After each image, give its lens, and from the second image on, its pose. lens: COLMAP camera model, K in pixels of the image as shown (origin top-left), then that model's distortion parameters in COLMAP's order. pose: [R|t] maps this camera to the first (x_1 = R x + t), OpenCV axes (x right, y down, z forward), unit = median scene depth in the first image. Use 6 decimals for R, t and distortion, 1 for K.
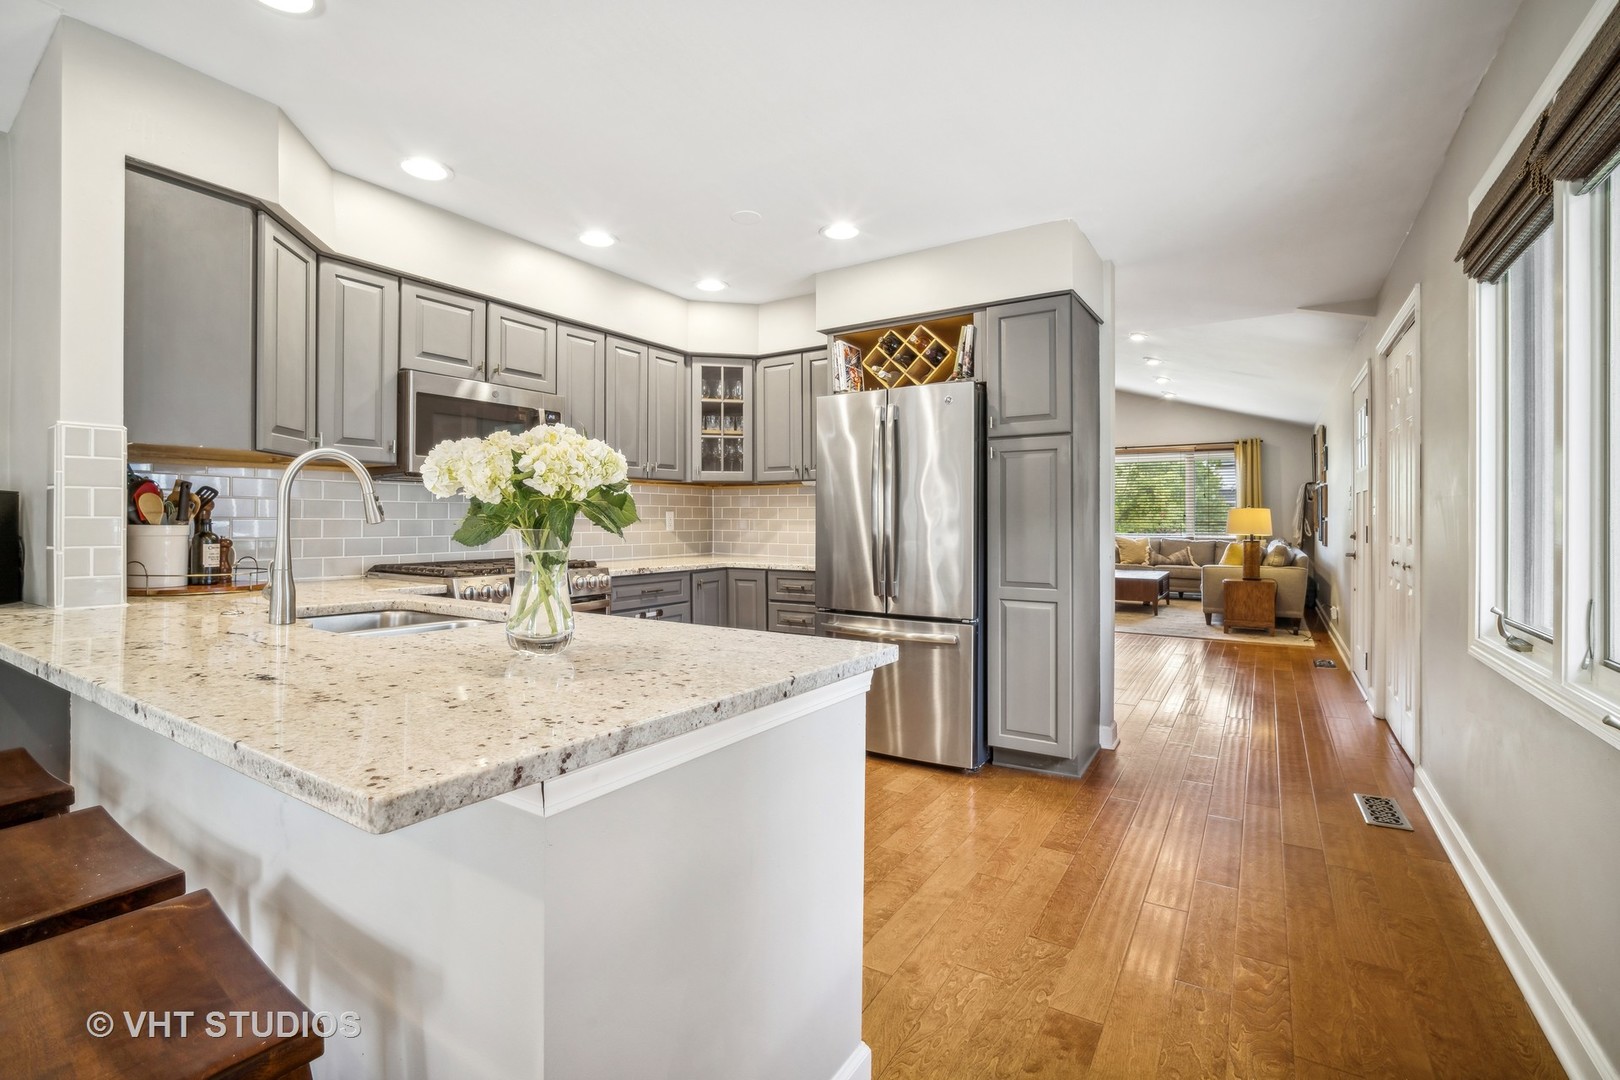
lens RADIAL K [[720.8, 0, 799.1], [0, 720.8, 512.2], [0, 0, 1]] dist [-0.021267, 0.000025]
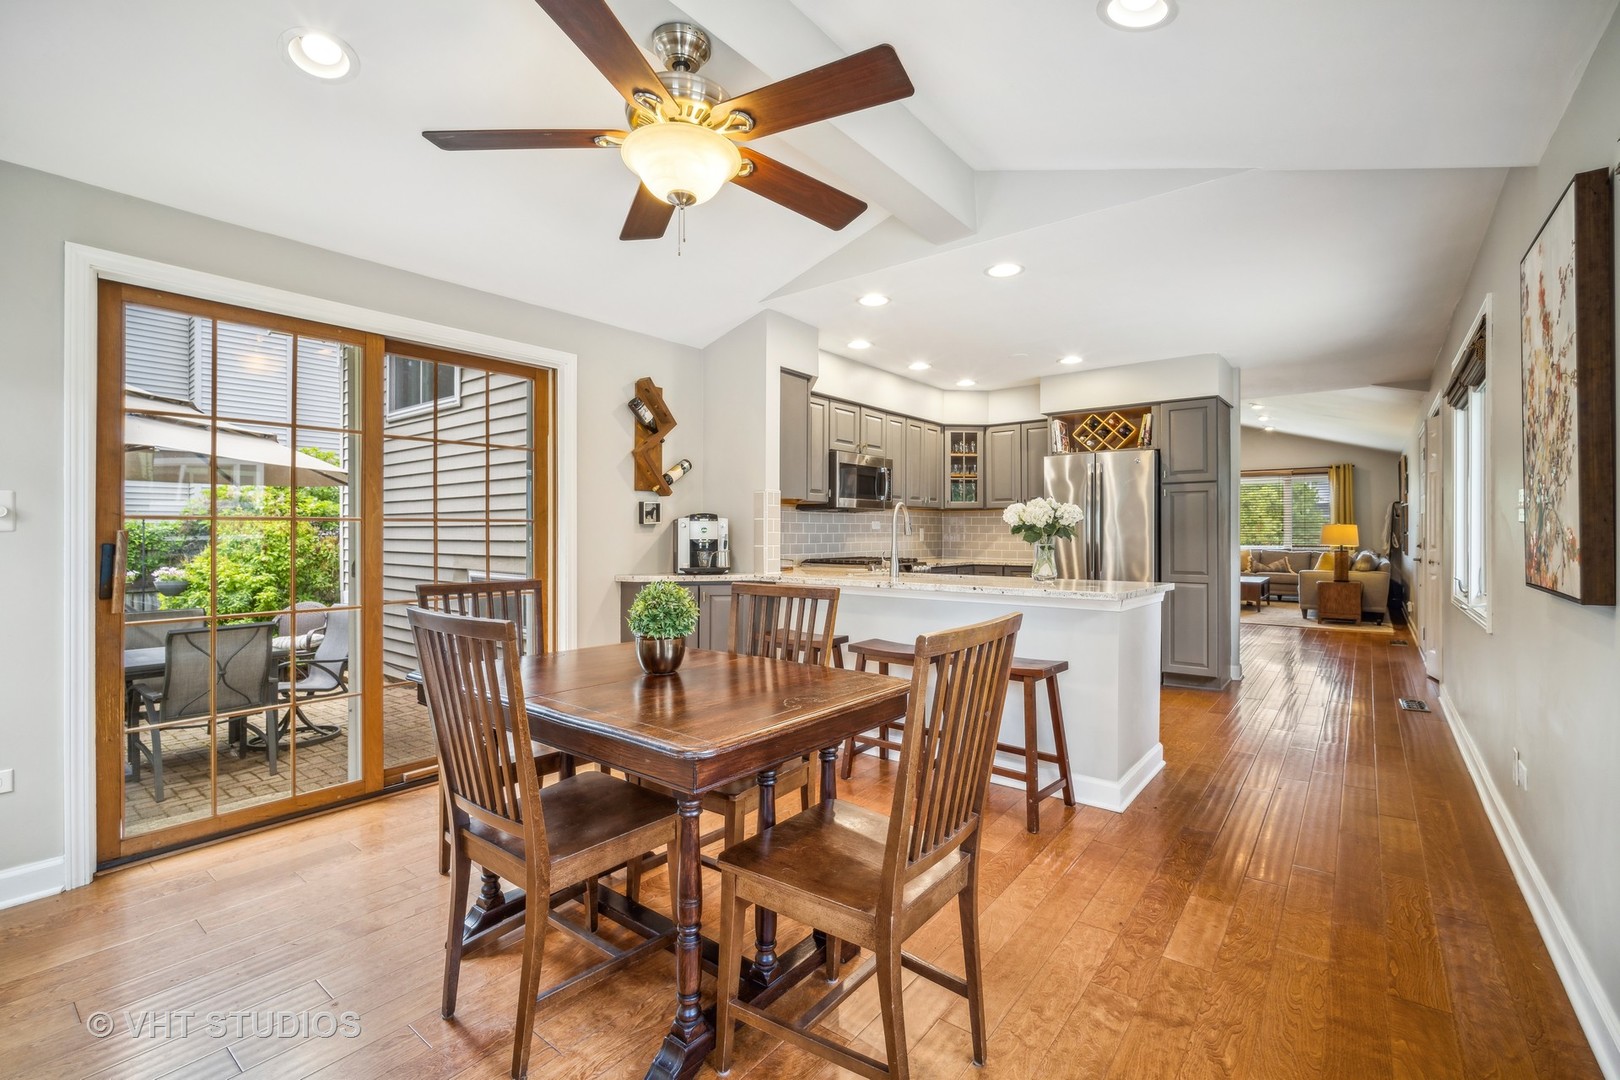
lens RADIAL K [[711.8, 0, 800.9], [0, 711.8, 528.0], [0, 0, 1]] dist [-0.014669, 0.000328]
pose [[0.995000, -0.001310, -0.099870, -0.300401], [0.001475, 0.999998, 0.001580, -0.004033], [0.099867, -0.001720, 0.994999, -0.526259]]
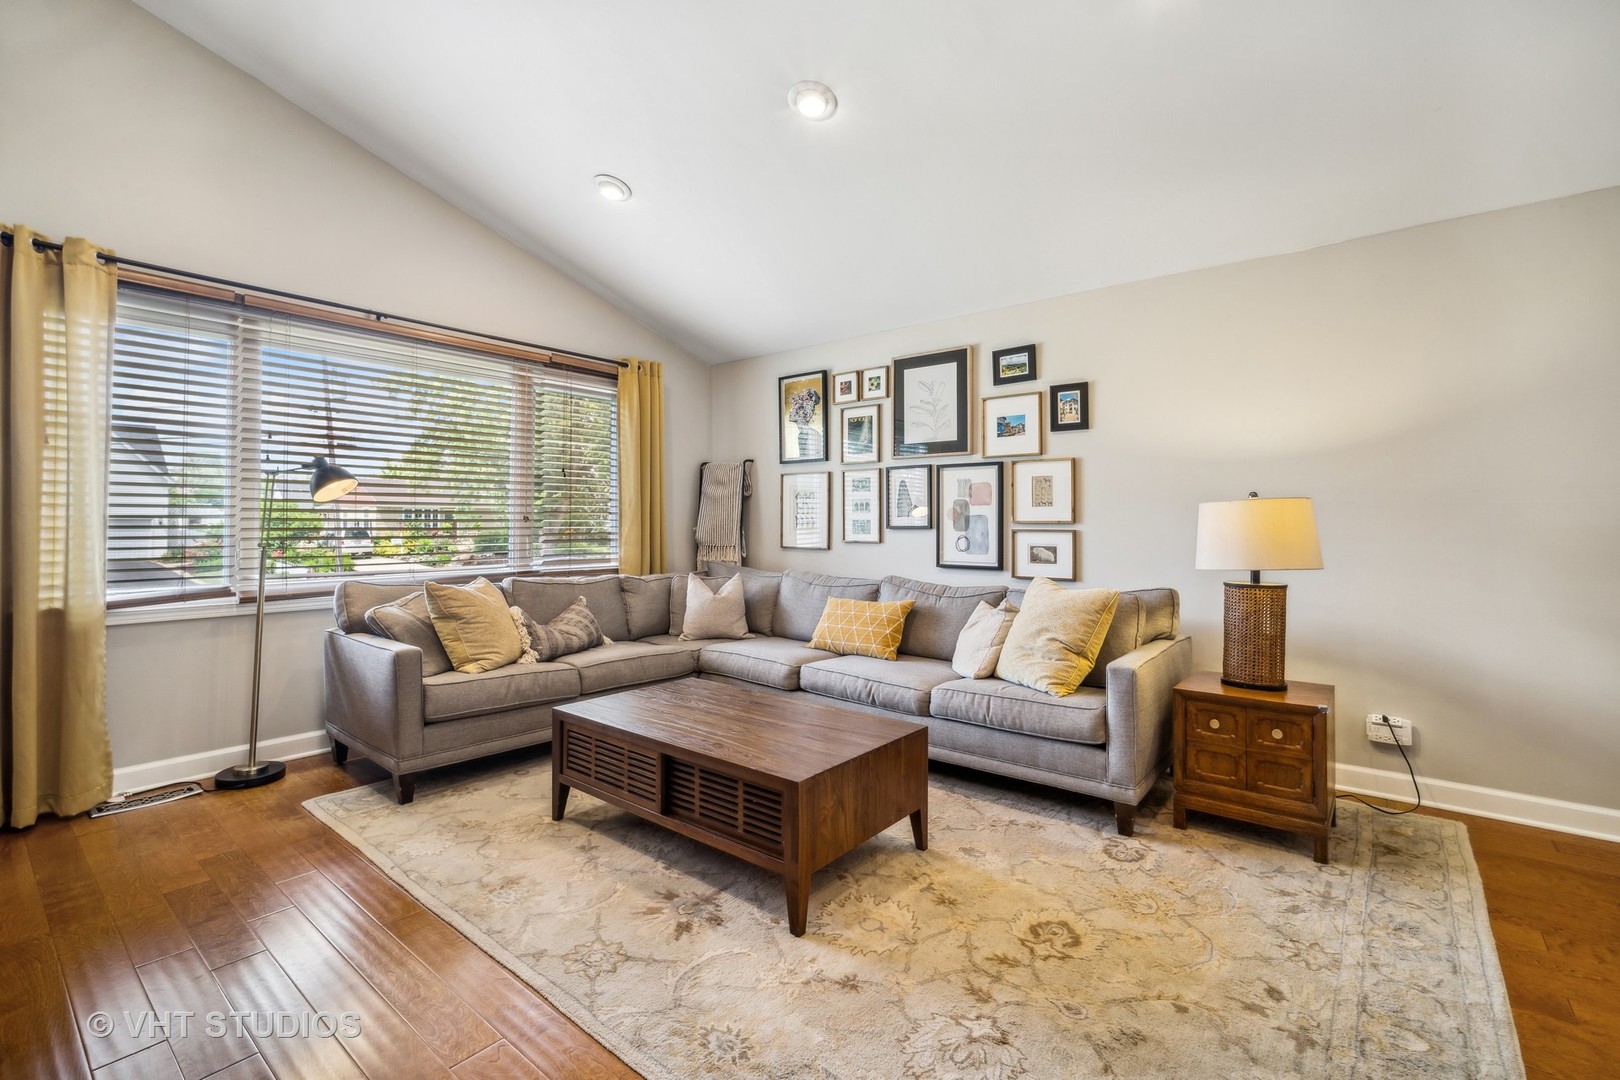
lens RADIAL K [[711.8, 0, 800.9], [0, 711.8, 528.0], [0, 0, 1]] dist [-0.014669, 0.000328]
pose [[0.112470, 0.000712, 0.993655, 0.384163], [-0.001921, 0.999998, -0.000499, 0.020772], [-0.993653, -0.001853, 0.112471, 1.932481]]
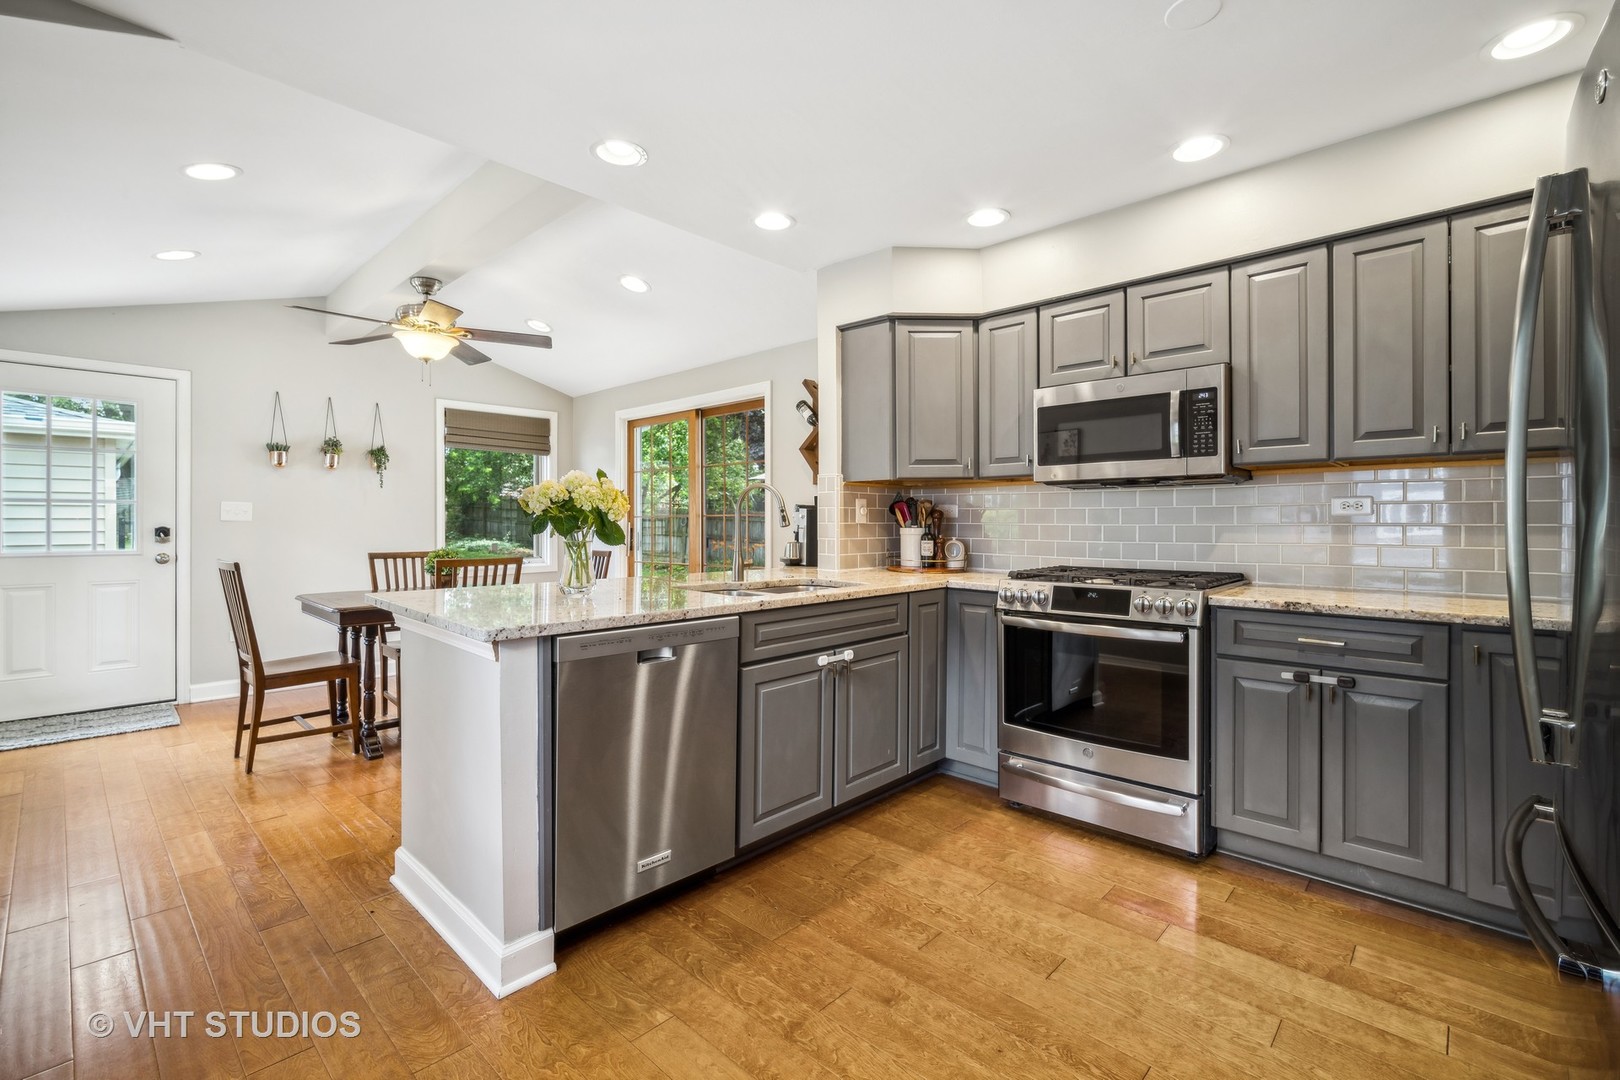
lens RADIAL K [[711.8, 0, 800.9], [0, 711.8, 528.0], [0, 0, 1]] dist [-0.014669, 0.000328]
pose [[-0.189077, 0.005207, -0.981948, 0.397072], [0.006313, 0.999972, 0.004087, 0.005494], [0.981942, -0.005426, -0.189105, 0.562532]]
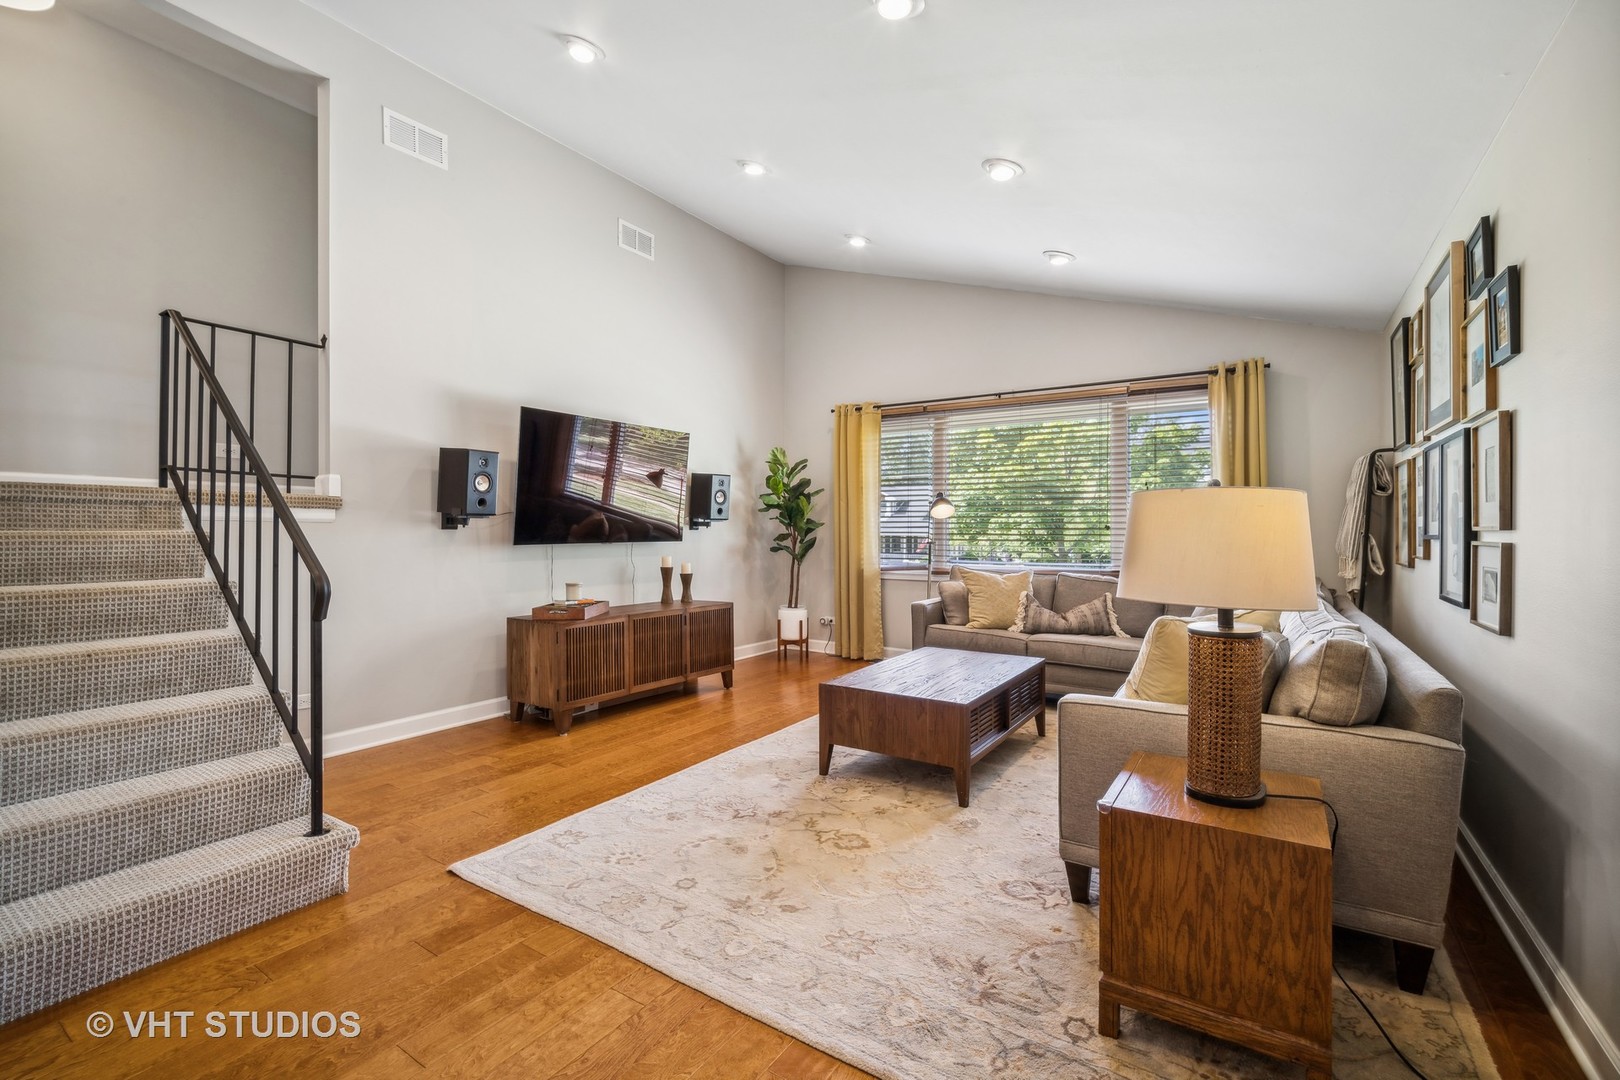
lens RADIAL K [[711.8, 0, 800.9], [0, 711.8, 528.0], [0, 0, 1]] dist [-0.014669, 0.000328]
pose [[0.999957, 0.007963, -0.004688, 0.799650], [-0.007959, 0.999968, 0.000756, 0.014702], [0.004694, -0.000718, 0.999989, 1.239990]]
